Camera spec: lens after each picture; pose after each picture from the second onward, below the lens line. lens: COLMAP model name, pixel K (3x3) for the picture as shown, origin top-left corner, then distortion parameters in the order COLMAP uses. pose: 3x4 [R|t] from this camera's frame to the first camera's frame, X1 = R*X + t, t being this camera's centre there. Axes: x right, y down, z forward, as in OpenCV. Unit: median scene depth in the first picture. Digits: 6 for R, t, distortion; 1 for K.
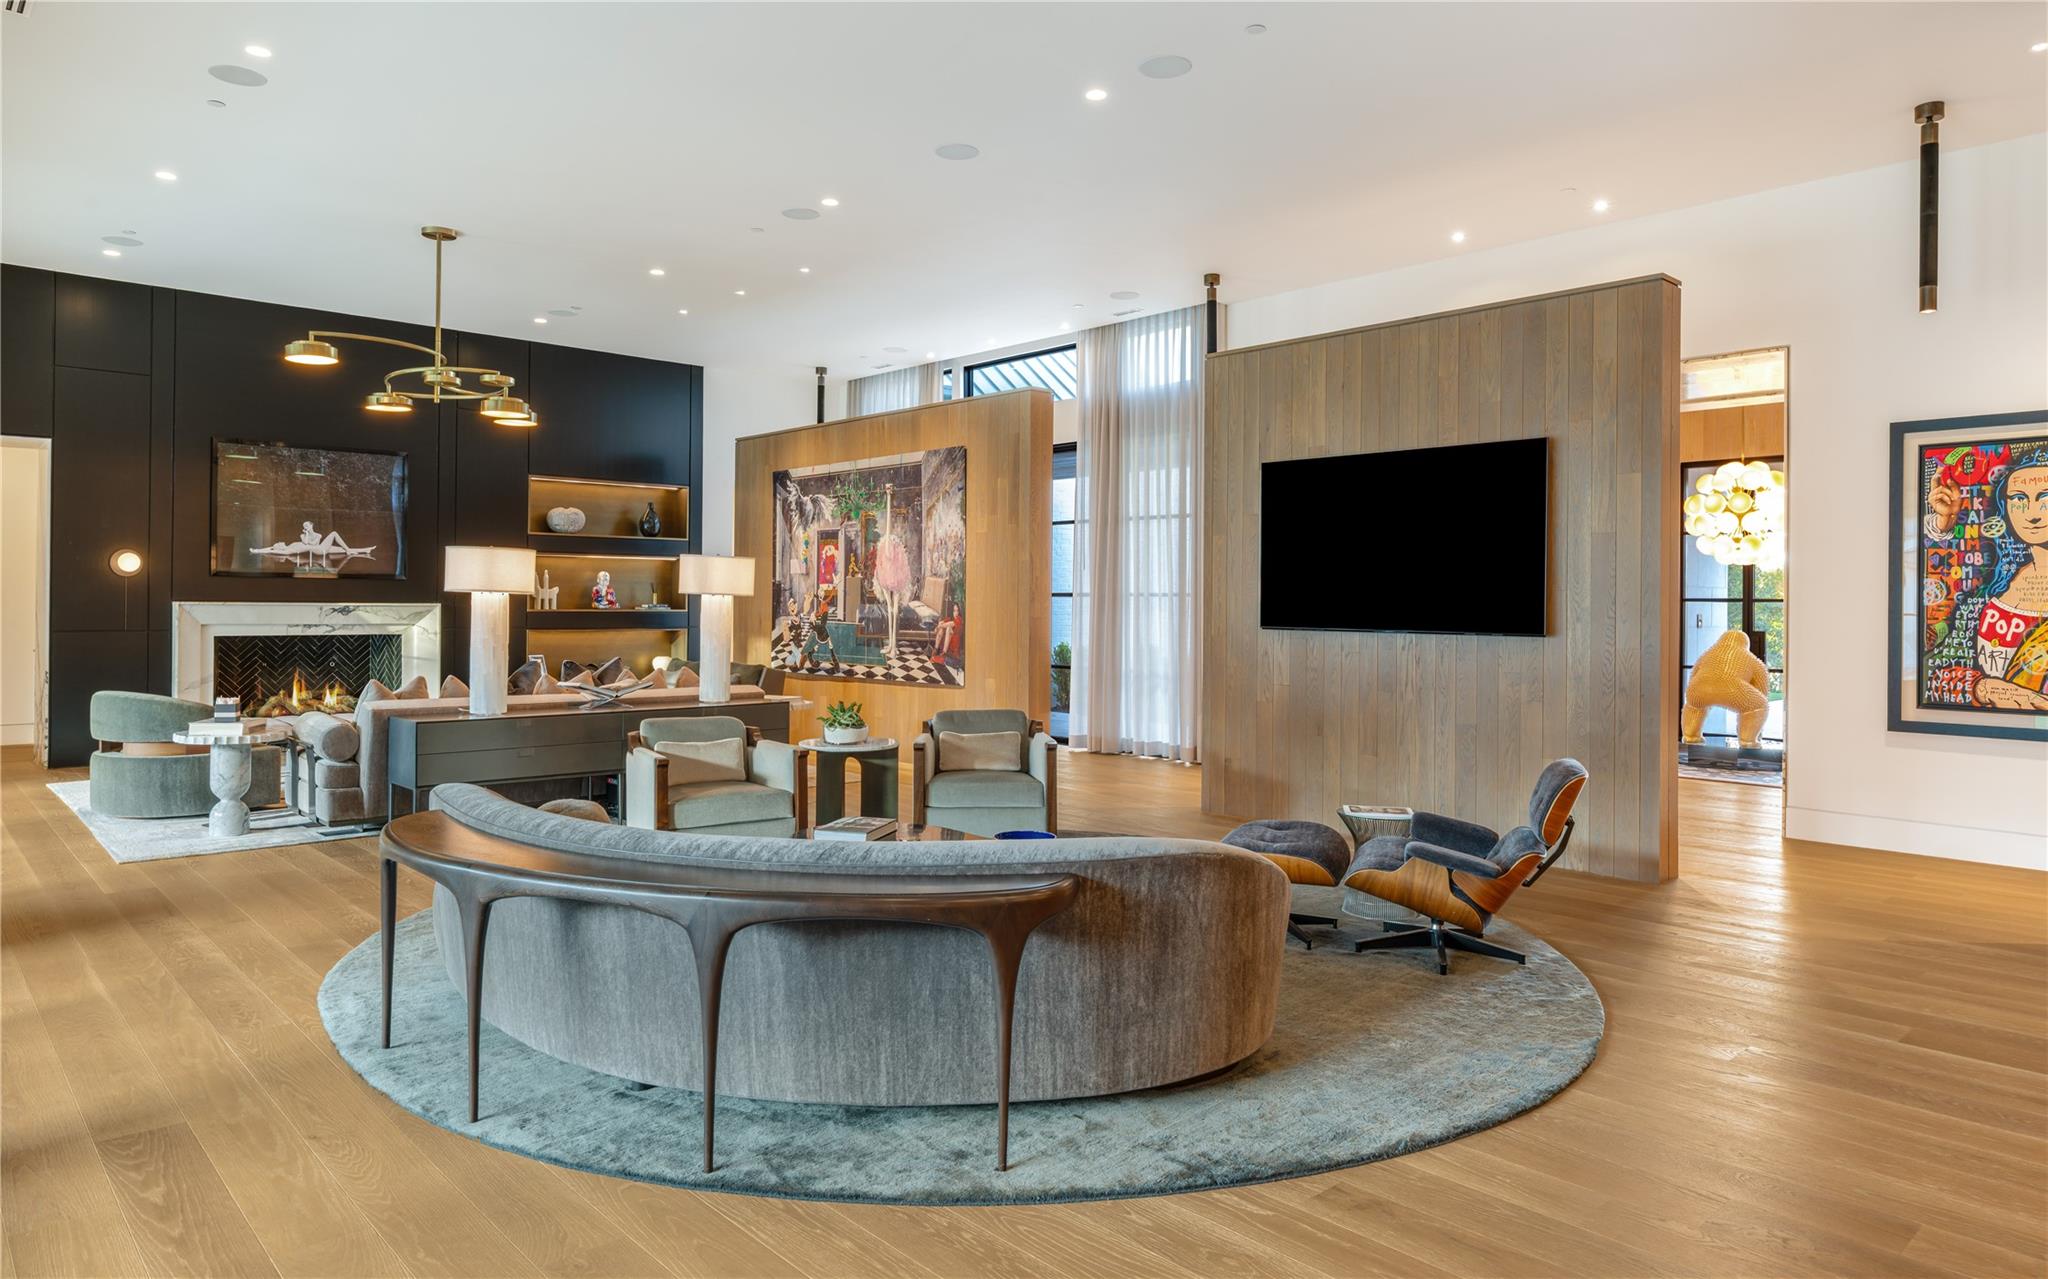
lens RADIAL K [[1251.8, 0, 1024.0], [0, 1251.8, 639.5], [0, 0, 1]] dist [0.000101, 0.000036]
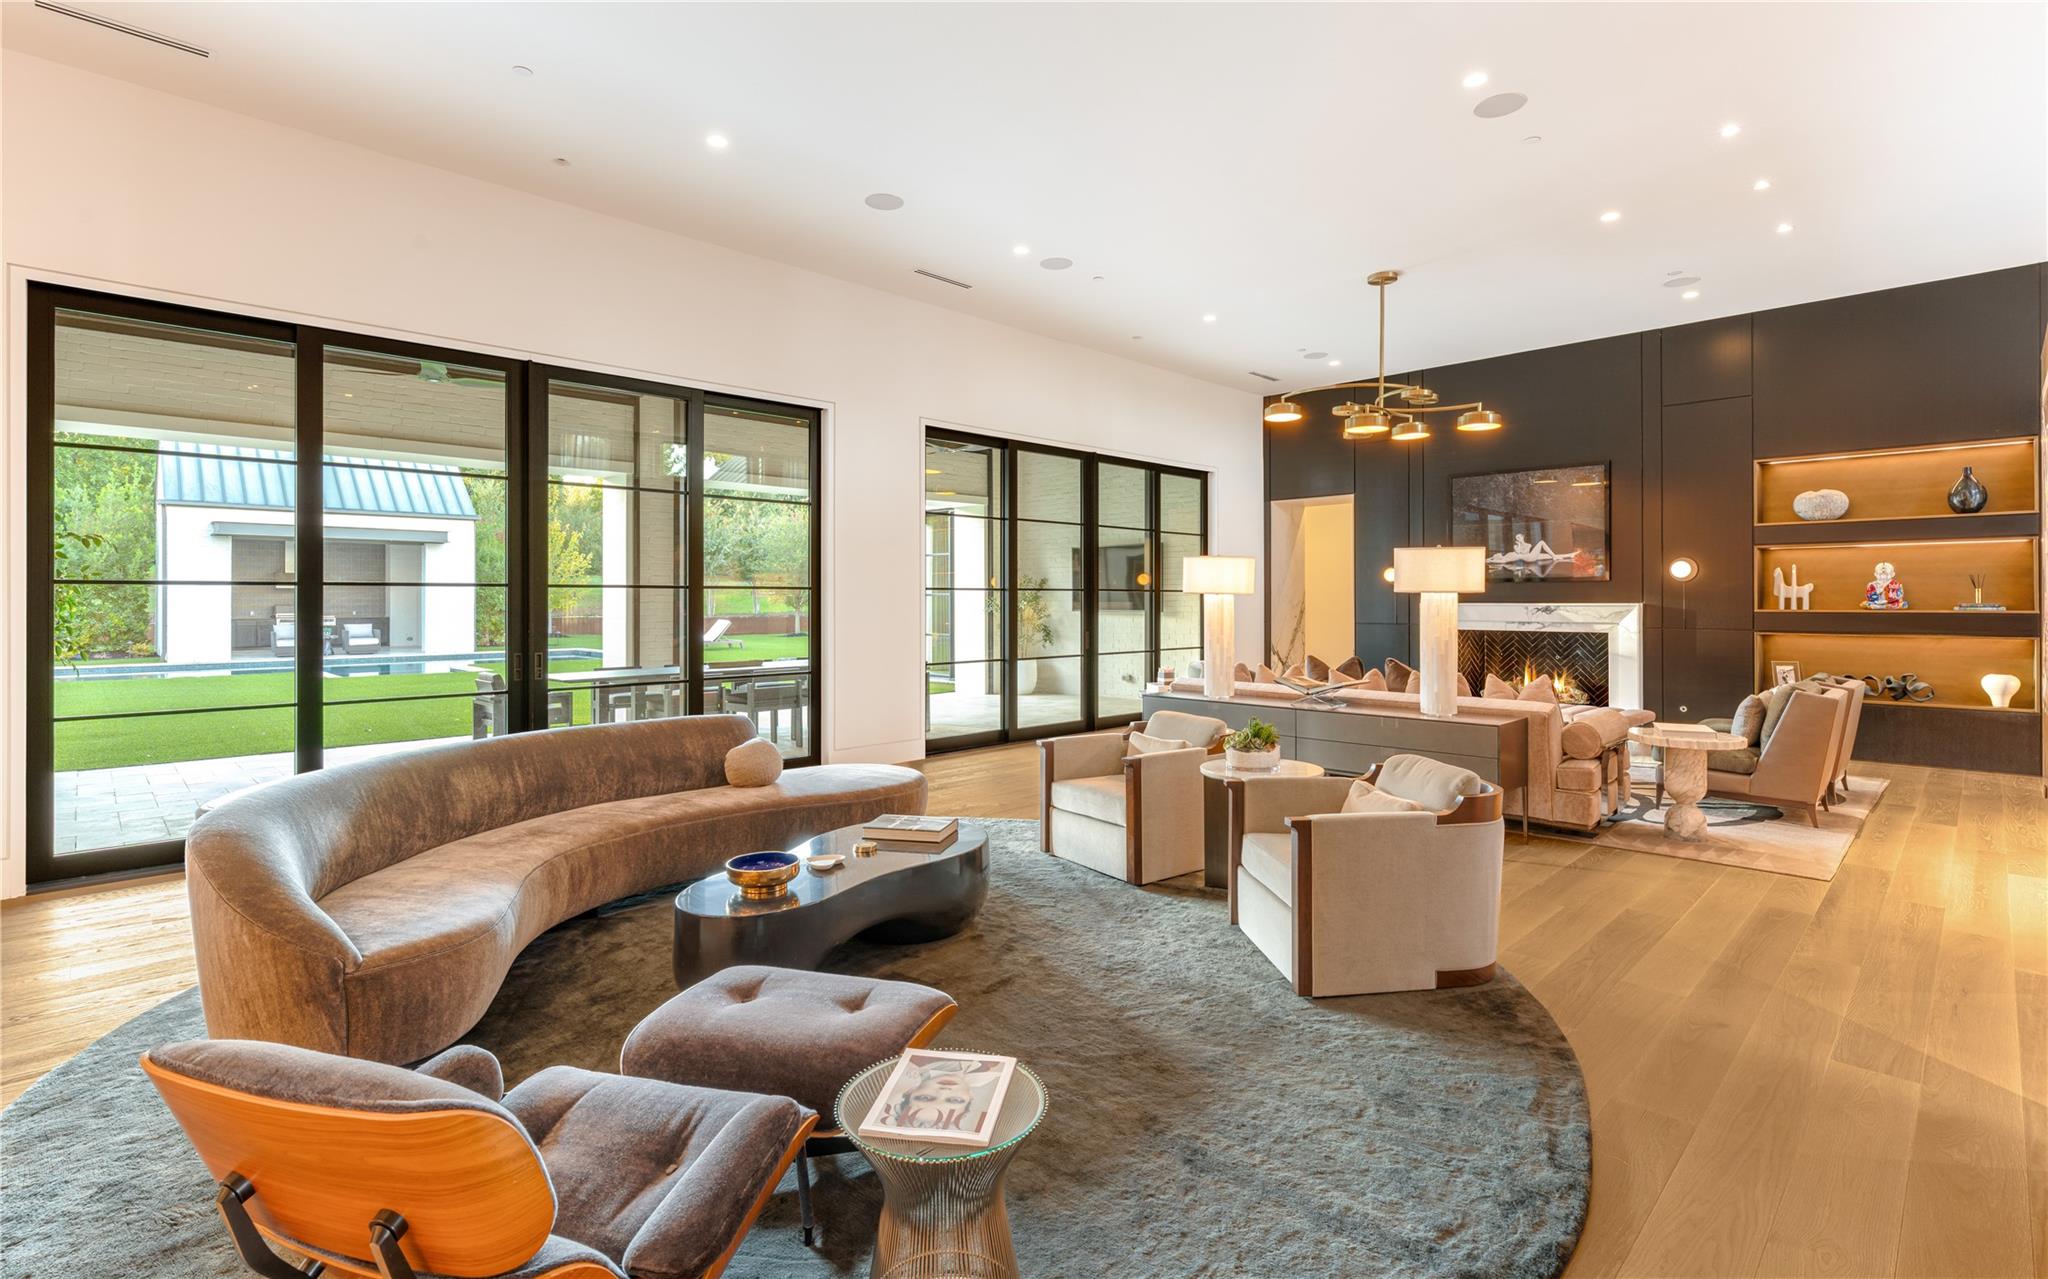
lens RADIAL K [[962.4, 0, 1024.0], [0, 962.4, 639.5], [0, 0, 1]] dist [-0.000119, 0.000155]
pose [[0.039528, 0.033615, -0.998653, 0.307473], [-0.025772, 0.999136, 0.032611, -0.012625], [0.998886, 0.024448, 0.040360, 0.492606]]
